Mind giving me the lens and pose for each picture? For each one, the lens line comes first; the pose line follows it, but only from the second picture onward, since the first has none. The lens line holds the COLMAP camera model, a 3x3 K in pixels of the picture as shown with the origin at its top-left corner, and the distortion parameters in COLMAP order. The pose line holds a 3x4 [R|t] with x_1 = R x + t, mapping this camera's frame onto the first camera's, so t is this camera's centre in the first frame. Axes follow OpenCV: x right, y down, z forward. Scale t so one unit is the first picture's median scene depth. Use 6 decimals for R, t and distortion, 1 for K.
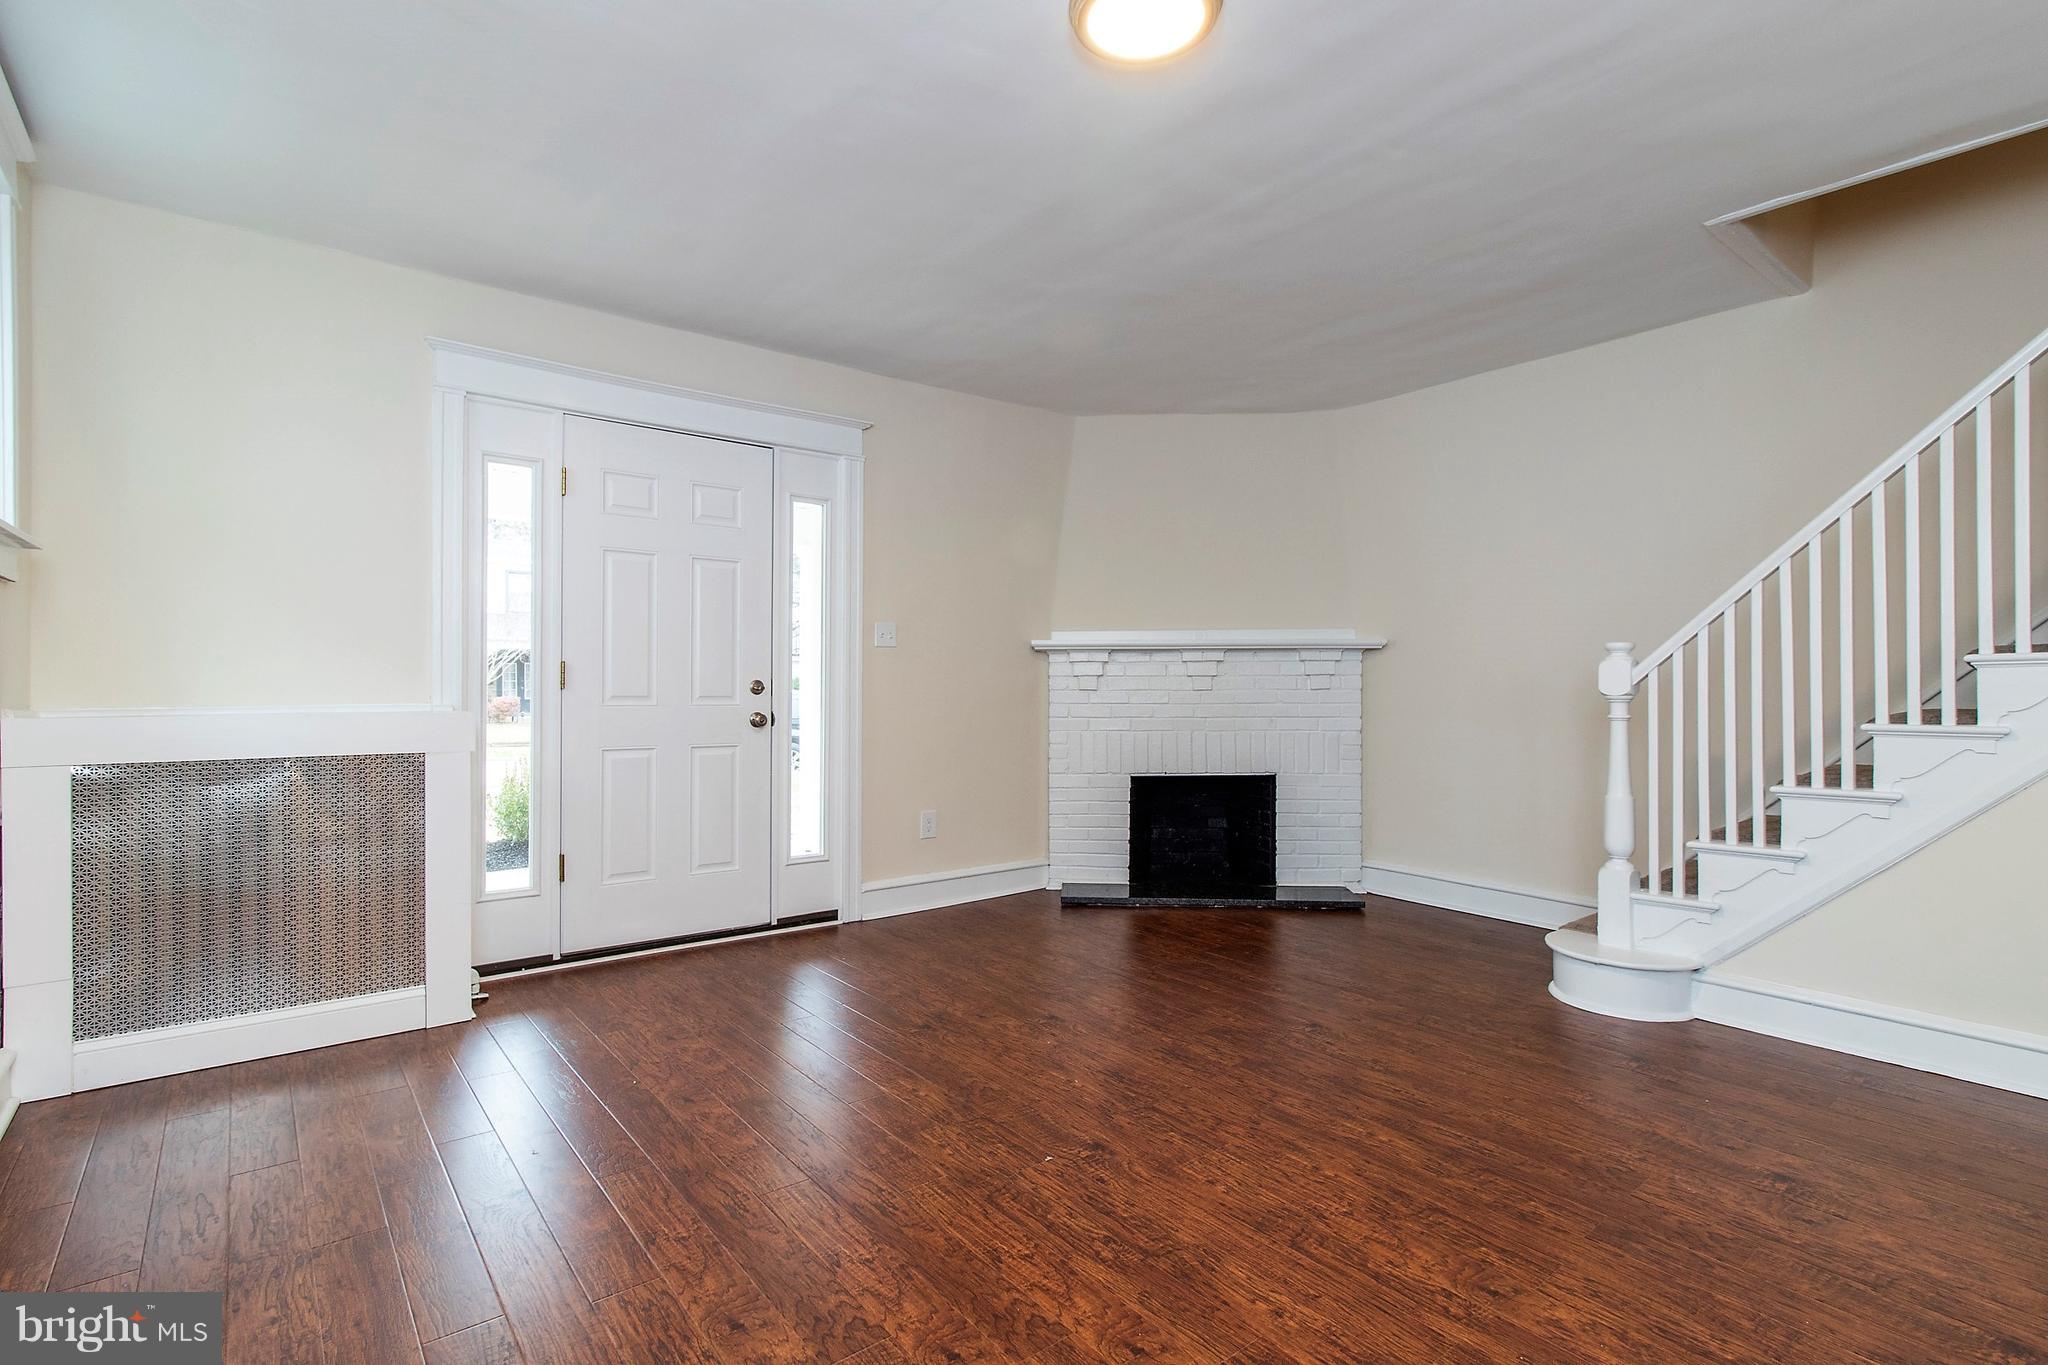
lens RADIAL K [[984.1, 0, 1022.1], [0, 984.1, 687.9], [0, 0, 1]] dist [0.005941, 0.001168]
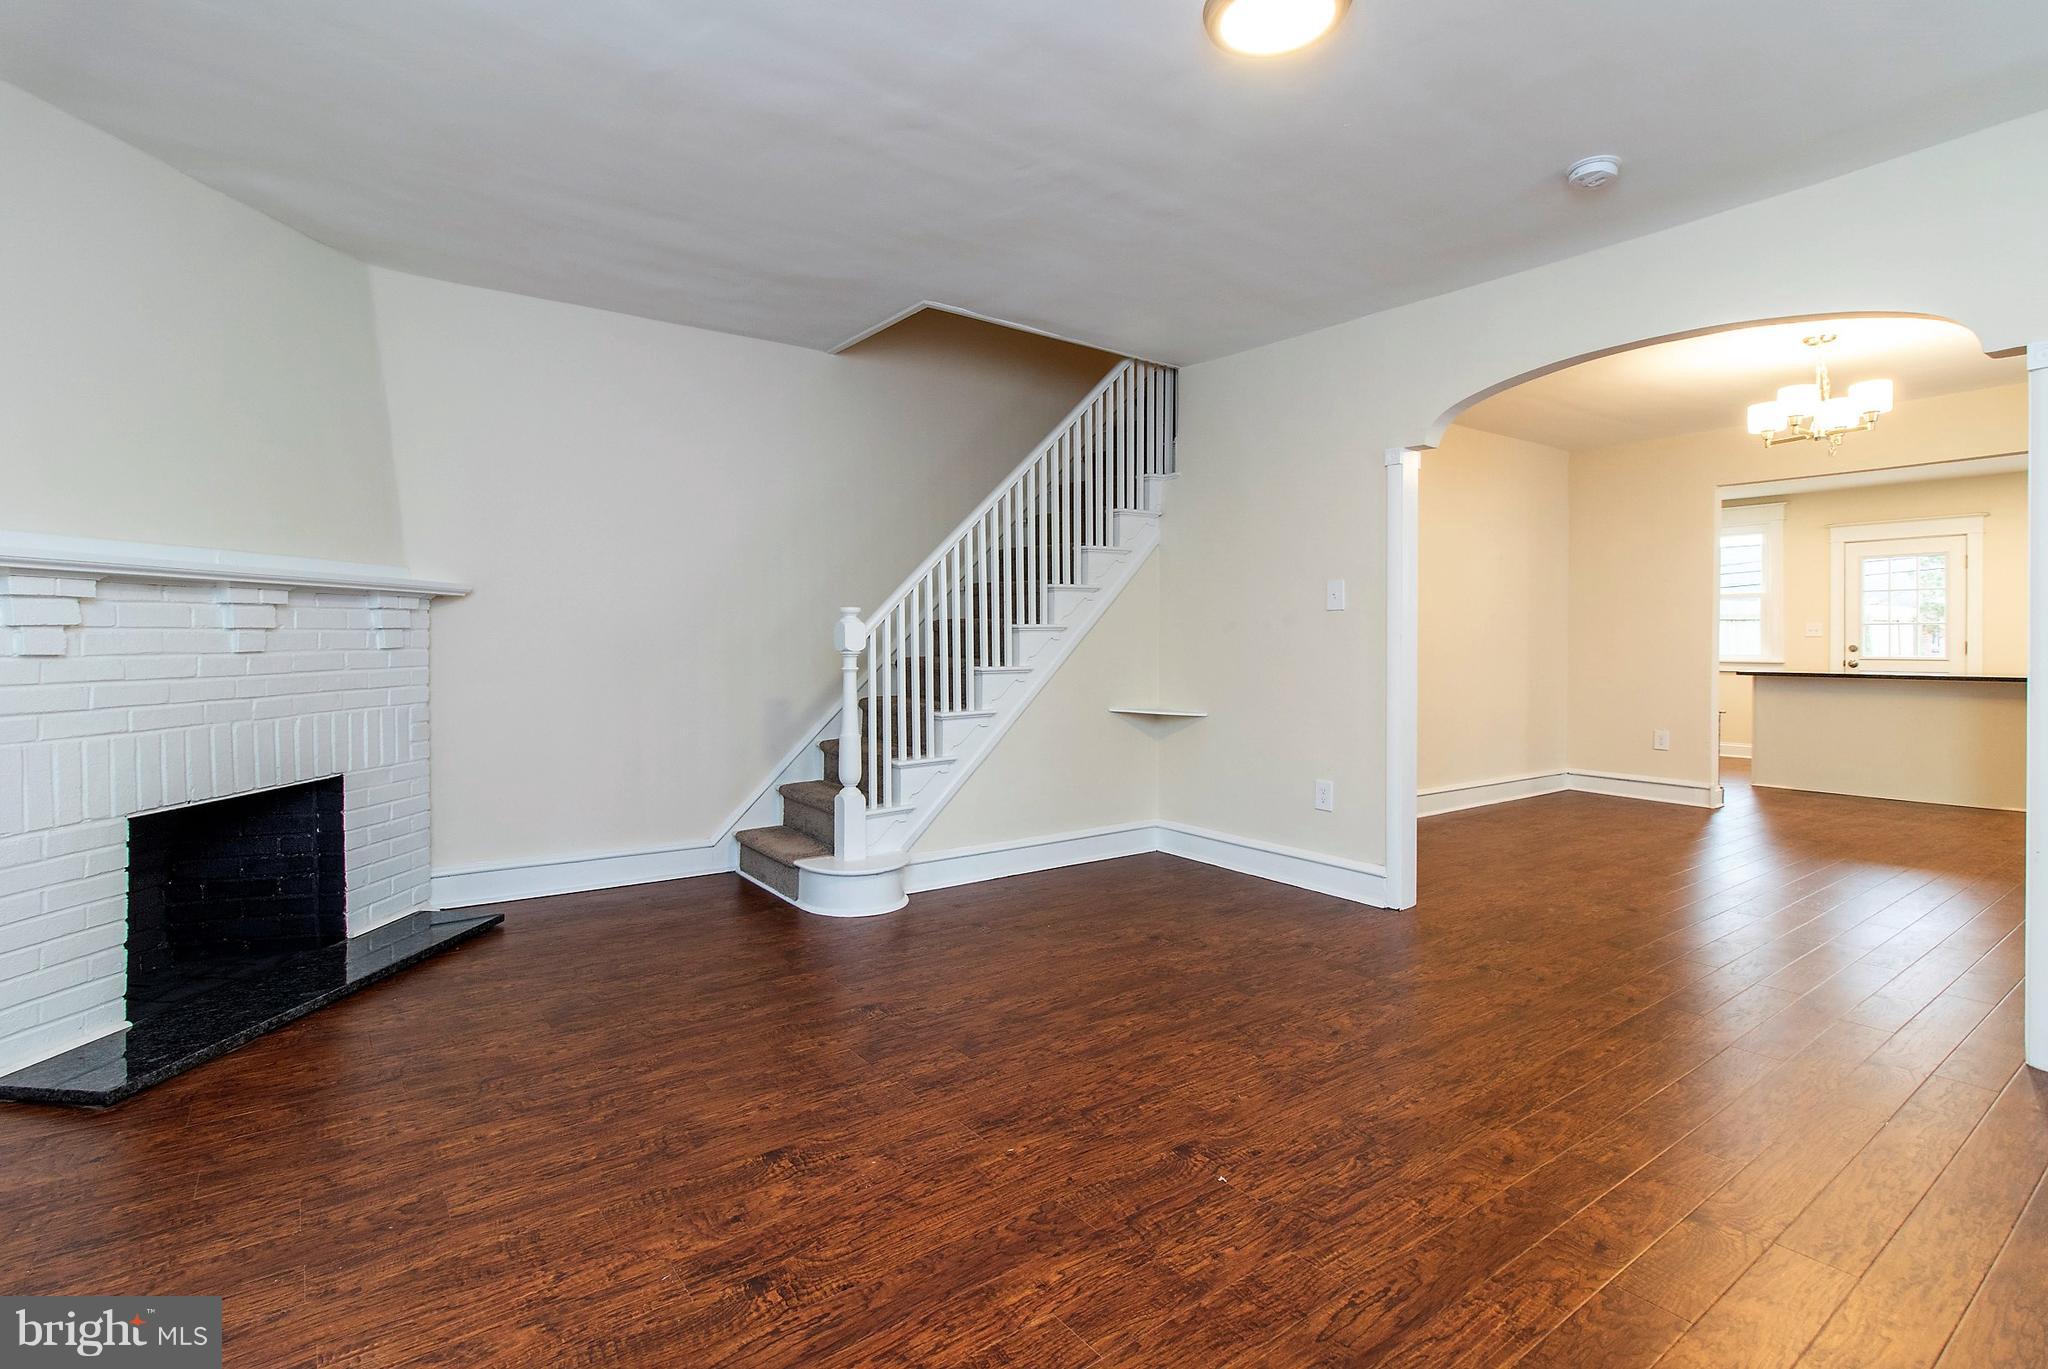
lens RADIAL K [[981.3, 0, 972.0], [0, 981.3, 630.9], [0, 0, 1]] dist [0.005027, 0.001276]
pose [[0.045958, 0.006621, 0.998921, -0.687478], [0.001905, 0.999976, -0.006715, -0.010386], [-0.998942, 0.002212, 0.045945, 0.929617]]
